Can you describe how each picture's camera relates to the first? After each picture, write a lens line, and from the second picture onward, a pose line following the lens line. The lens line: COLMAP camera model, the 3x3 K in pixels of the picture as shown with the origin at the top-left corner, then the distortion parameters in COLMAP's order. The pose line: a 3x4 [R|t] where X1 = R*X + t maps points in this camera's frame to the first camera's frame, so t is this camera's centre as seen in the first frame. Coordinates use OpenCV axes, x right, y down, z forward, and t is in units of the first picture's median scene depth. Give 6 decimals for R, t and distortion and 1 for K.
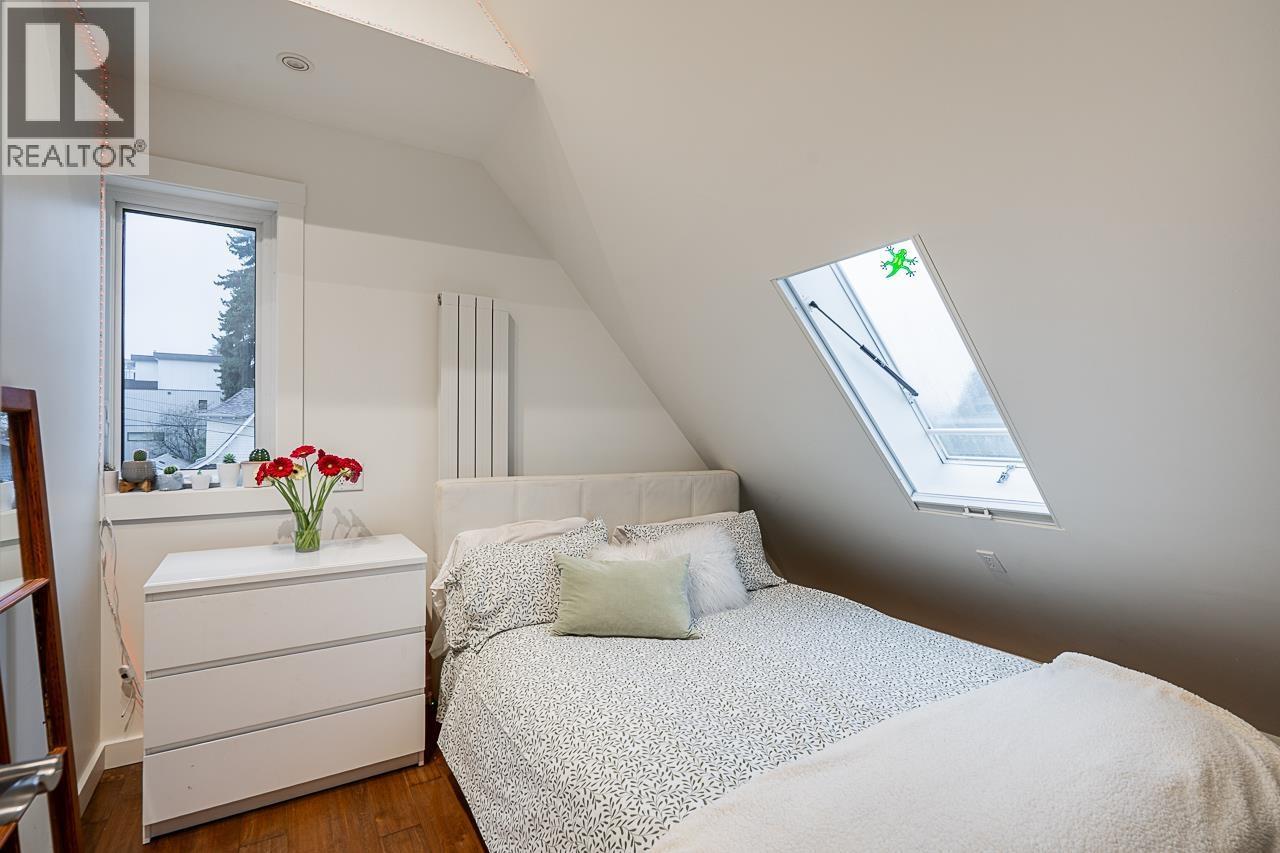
lens RADIAL K [[585.3, 0, 631.2], [0, 585.3, 426.5], [0, 0, 1]] dist [-0.002346, 0.001211]
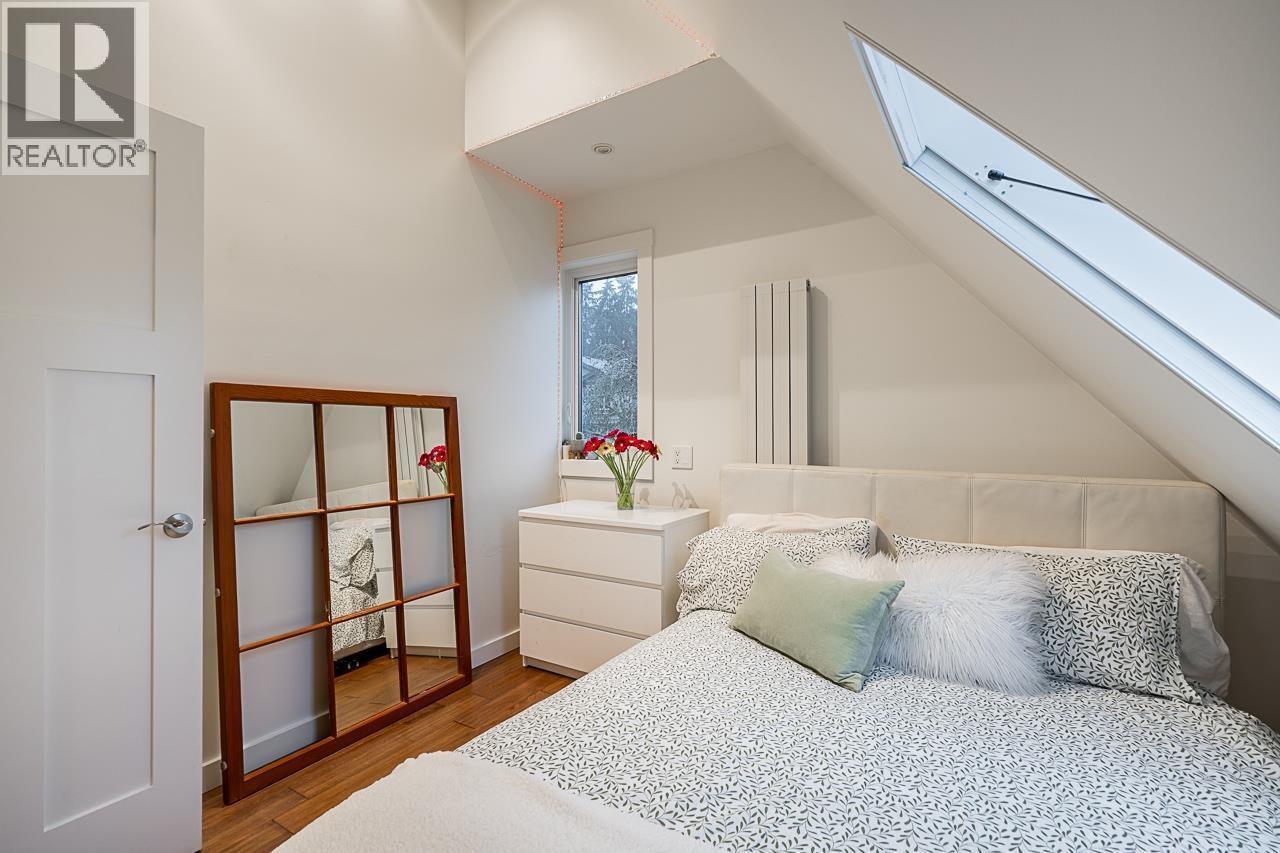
lens RADIAL K [[585.3, 0, 631.2], [0, 585.3, 426.5], [0, 0, 1]] dist [-0.002346, 0.001211]
pose [[0.447631, -0.008078, -0.894182, 0.565374], [0.008243, 0.999954, -0.004908, 0.028561], [0.894180, -0.005174, 0.447677, 0.372122]]
